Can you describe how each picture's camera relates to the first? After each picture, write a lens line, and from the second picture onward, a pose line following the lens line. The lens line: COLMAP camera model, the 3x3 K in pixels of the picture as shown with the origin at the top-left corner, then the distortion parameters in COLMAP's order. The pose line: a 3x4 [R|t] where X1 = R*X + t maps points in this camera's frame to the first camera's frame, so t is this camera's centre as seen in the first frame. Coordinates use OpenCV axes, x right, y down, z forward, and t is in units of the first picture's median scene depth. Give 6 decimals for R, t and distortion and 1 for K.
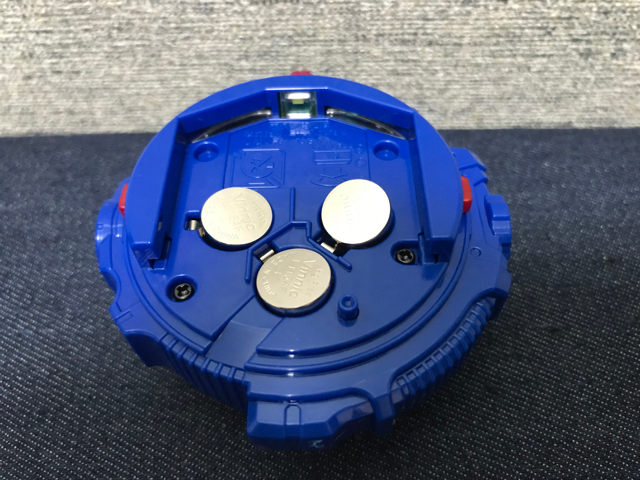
lens RADIAL K [[551.2, 0, 318.4], [0, 551.2, 237.6], [0, 0, 1]] dist [-0.047128, 0.041042]
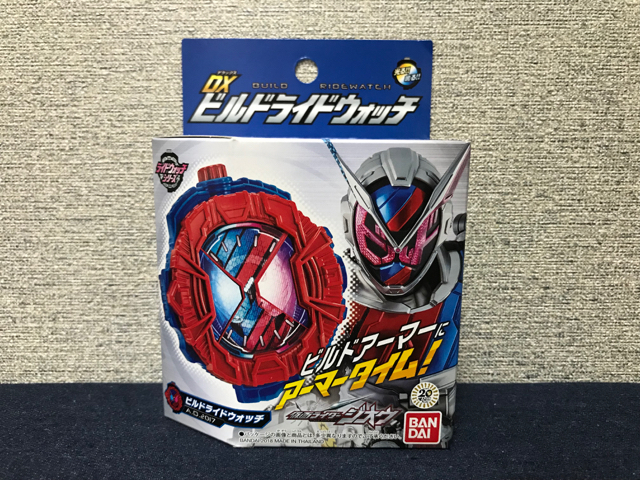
lens RADIAL K [[551.2, 0, 323.2], [0, 551.2, 237.6], [0, 0, 1]] dist [-0.047128, 0.041042]
pose [[0.999455, 0.025655, 0.020791, 0.105988], [-0.002986, 0.697254, -0.716818, 0.706420], [-0.032887, 0.716365, 0.696950, -0.433299]]
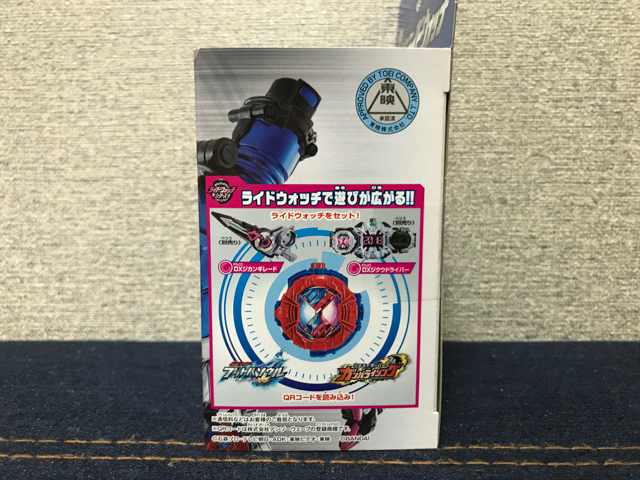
lens RADIAL K [[551.2, 0, 322.8], [0, 551.2, 240.8], [0, 0, 1]] dist [-0.047128, 0.041042]
pose [[0.999694, 0.024130, 0.005481, 0.133379], [-0.012077, 0.669149, -0.743030, 0.873828], [-0.021597, 0.742736, 0.669236, -0.309016]]
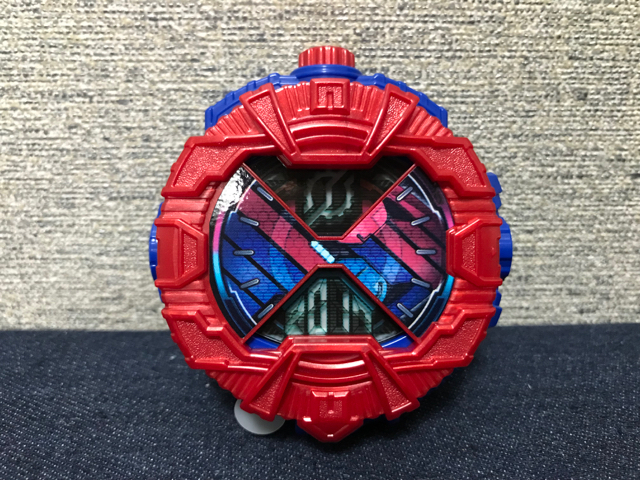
lens RADIAL K [[551.2, 0, 323.8], [0, 551.2, 238.0], [0, 0, 1]] dist [-0.047128, 0.041042]
pose [[0.998239, 0.013680, 0.057715, 0.218107], [0.015833, 0.876283, -0.481536, 0.149360], [-0.057162, 0.481602, 0.874524, 0.073386]]
